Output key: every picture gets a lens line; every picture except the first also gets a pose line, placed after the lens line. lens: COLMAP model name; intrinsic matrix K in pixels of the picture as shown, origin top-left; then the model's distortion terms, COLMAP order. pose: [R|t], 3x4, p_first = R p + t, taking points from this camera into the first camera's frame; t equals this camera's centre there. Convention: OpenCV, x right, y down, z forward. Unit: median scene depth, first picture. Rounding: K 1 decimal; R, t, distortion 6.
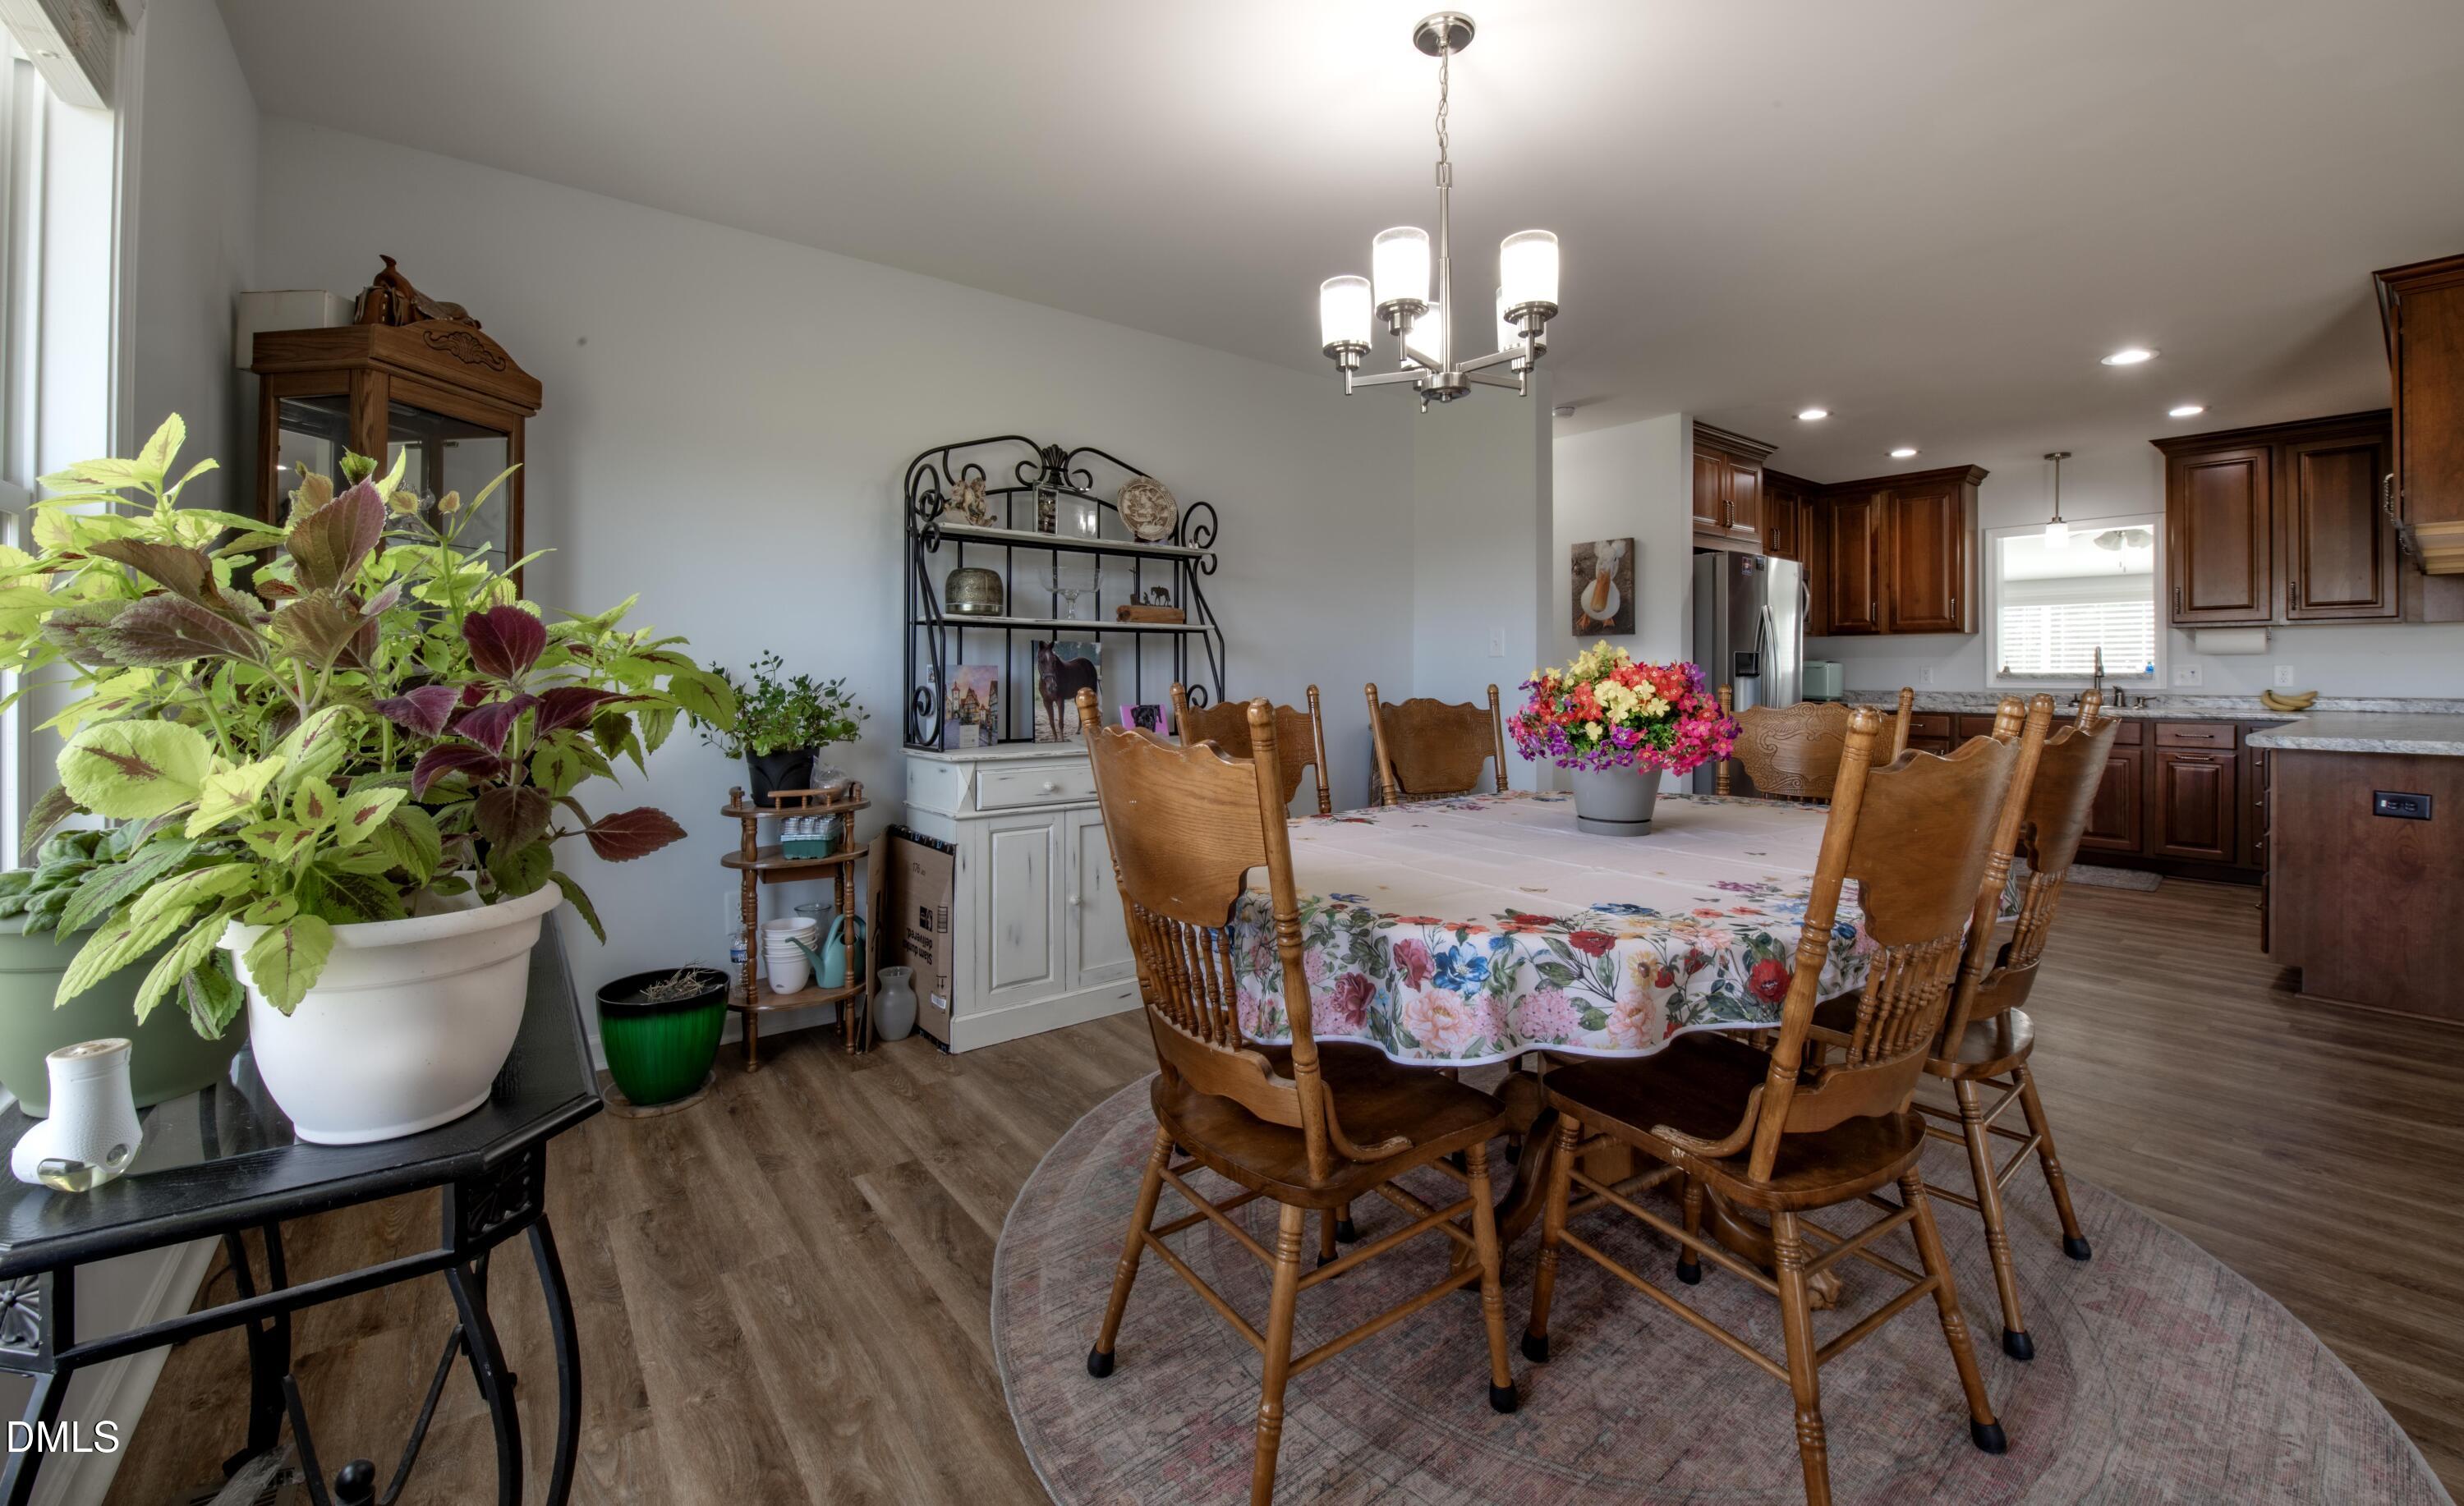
lens RADIAL K [[980.1, 0, 1229.9], [0, 980.1, 673.5], [0, 0, 1]] dist [-0.016621, -0.000140]
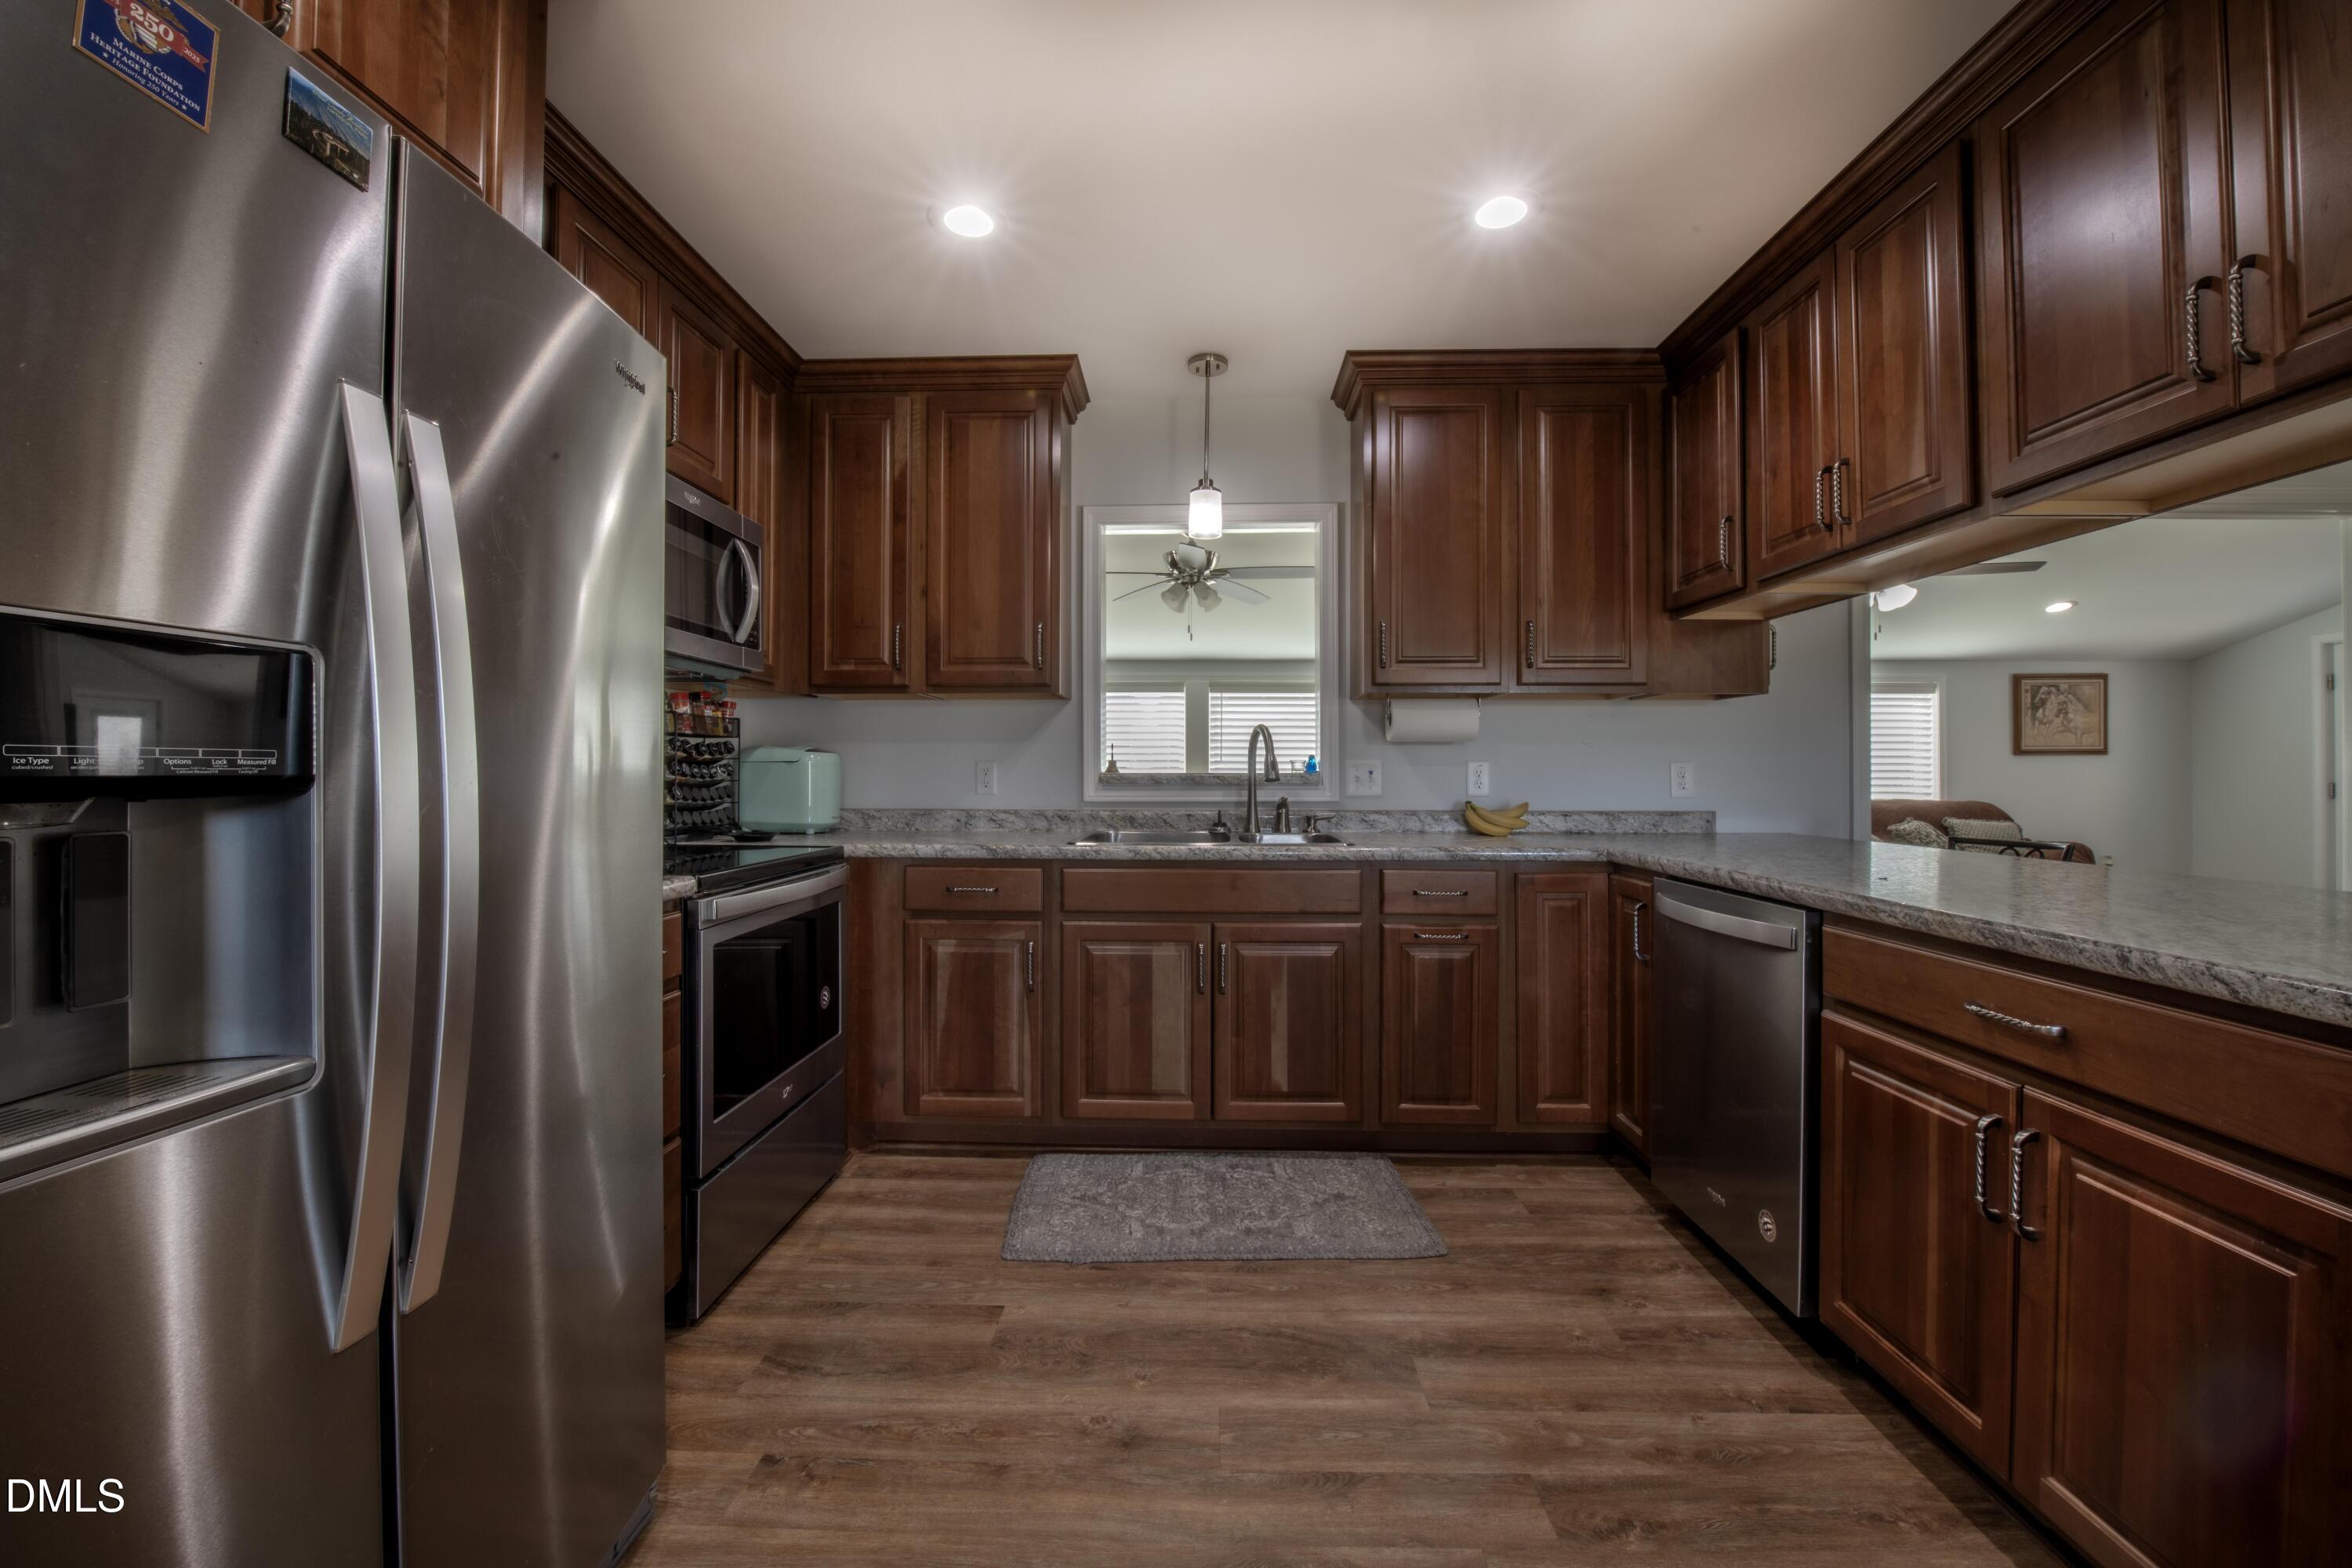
lens RADIAL K [[944.0, 0, 1186.4], [0, 944.0, 769.6], [0, 0, 1]] dist [-0.019131, -0.000485]
pose [[0.626872, 0.006343, 0.779097, 0.423058], [0.000125, 0.999966, -0.008243, 0.001435], [-0.779122, 0.005265, 0.626850, 0.648938]]
